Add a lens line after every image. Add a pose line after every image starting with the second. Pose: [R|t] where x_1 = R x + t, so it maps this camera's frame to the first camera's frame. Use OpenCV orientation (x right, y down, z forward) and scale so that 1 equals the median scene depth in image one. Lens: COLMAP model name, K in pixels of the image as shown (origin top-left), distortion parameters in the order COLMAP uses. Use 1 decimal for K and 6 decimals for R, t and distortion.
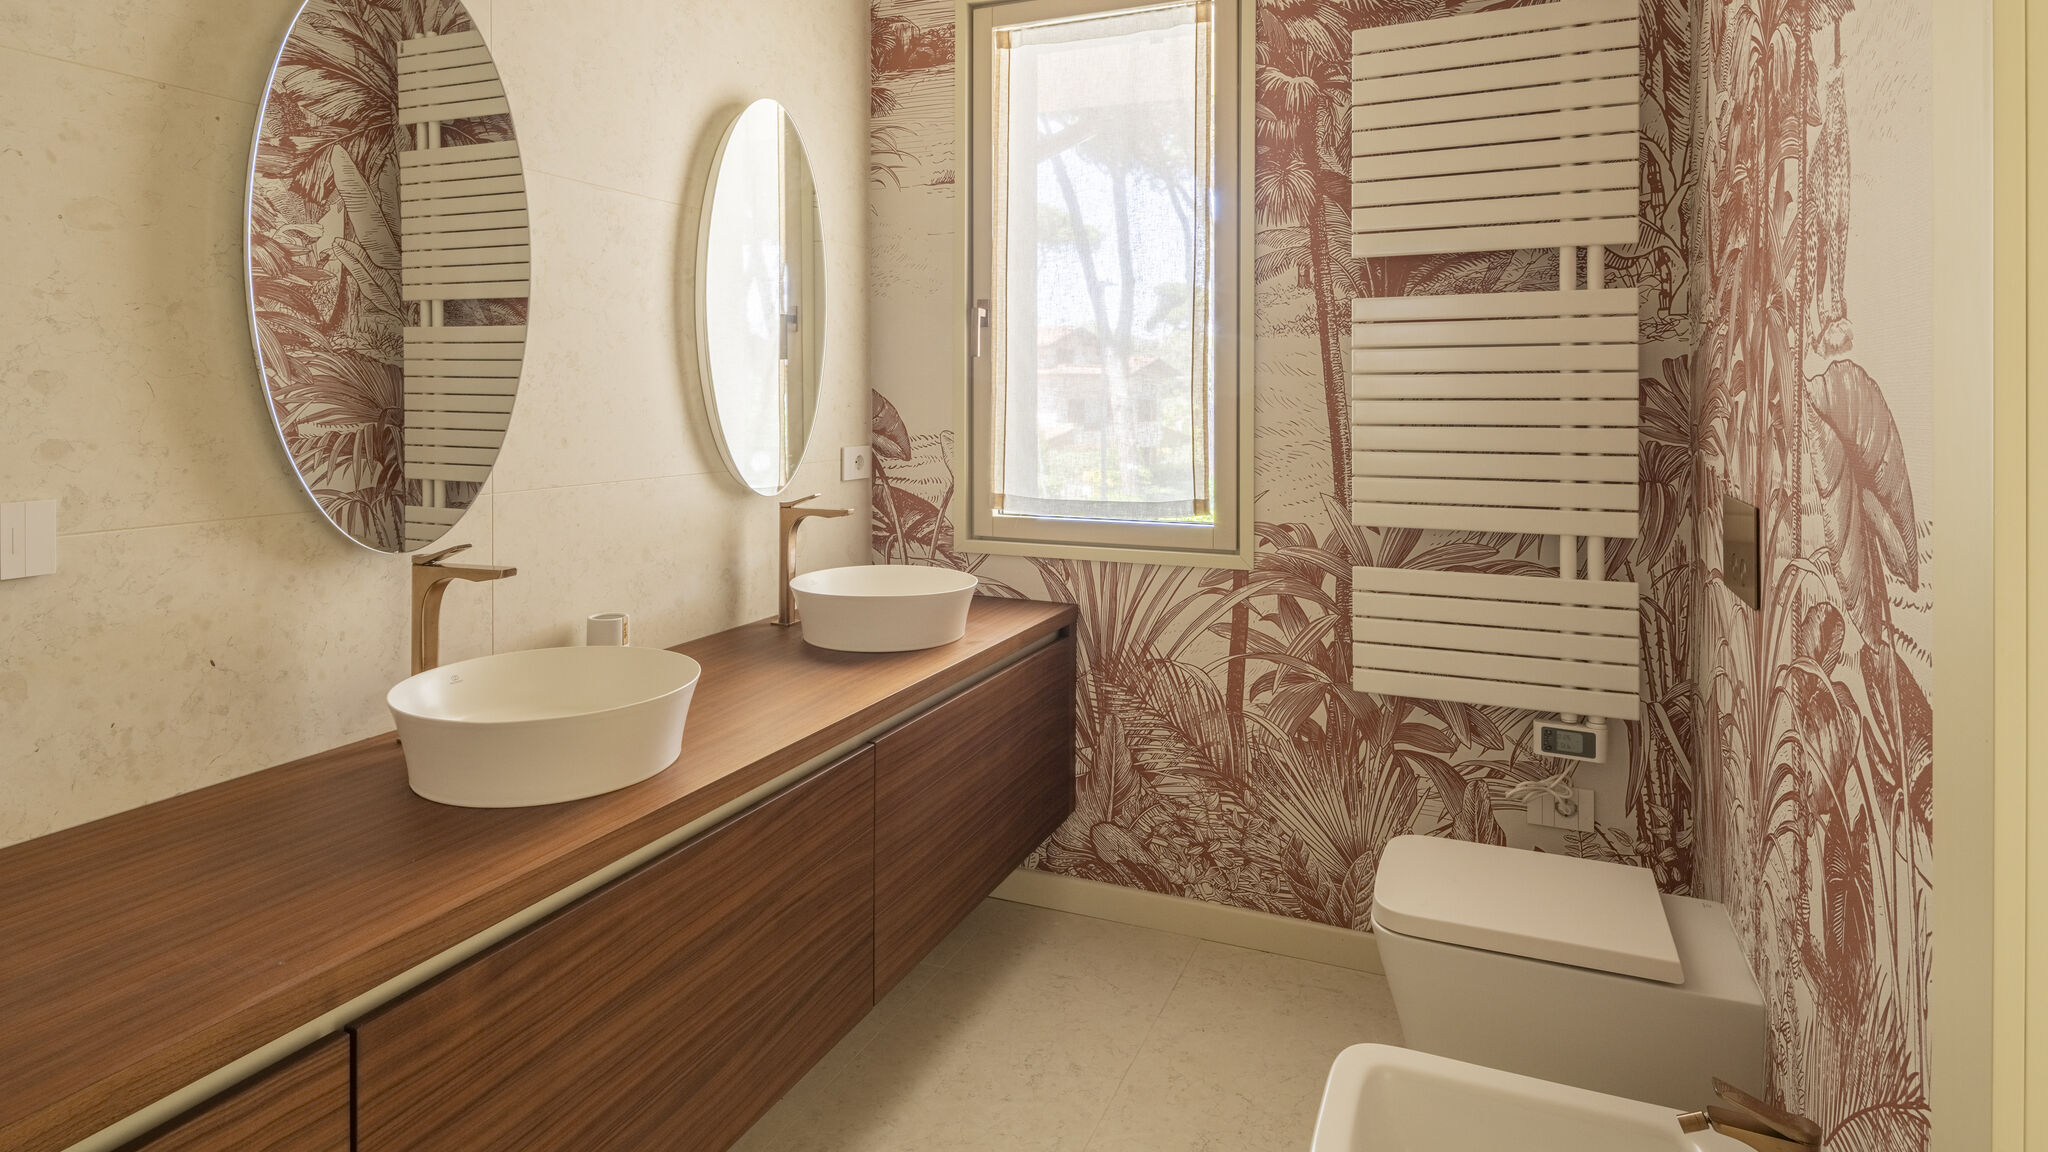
lens RADIAL K [[1103.2, 0, 1030.0], [0, 1103.2, 386.1], [0, 0, 1]] dist [0.000898, -0.000554]
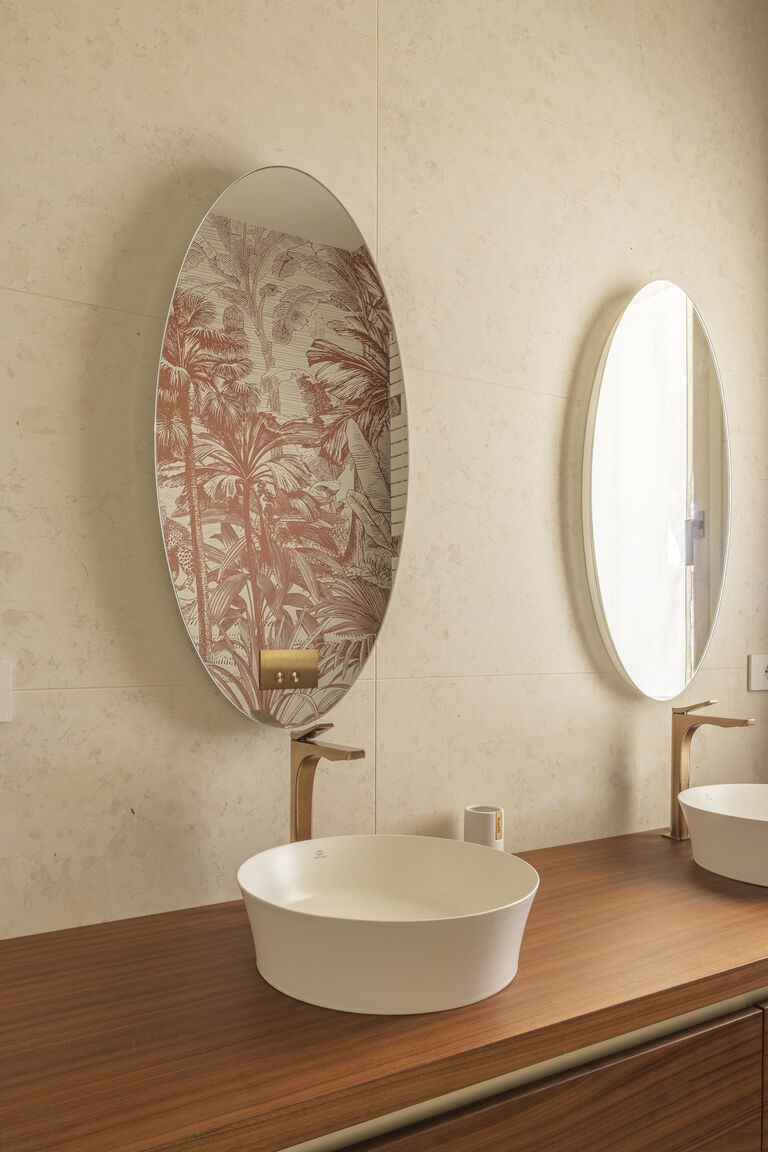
lens RADIAL K [[917.2, 0, 383.0], [0, 917.2, 617.2], [0, 0, 1]] dist [-0.057936, 0.189082]
pose [[0.833224, 0.000302, -0.552936, -0.001617], [-0.003131, 0.999986, -0.004172, 0.031477], [0.552927, 0.005207, 0.833214, 0.209244]]
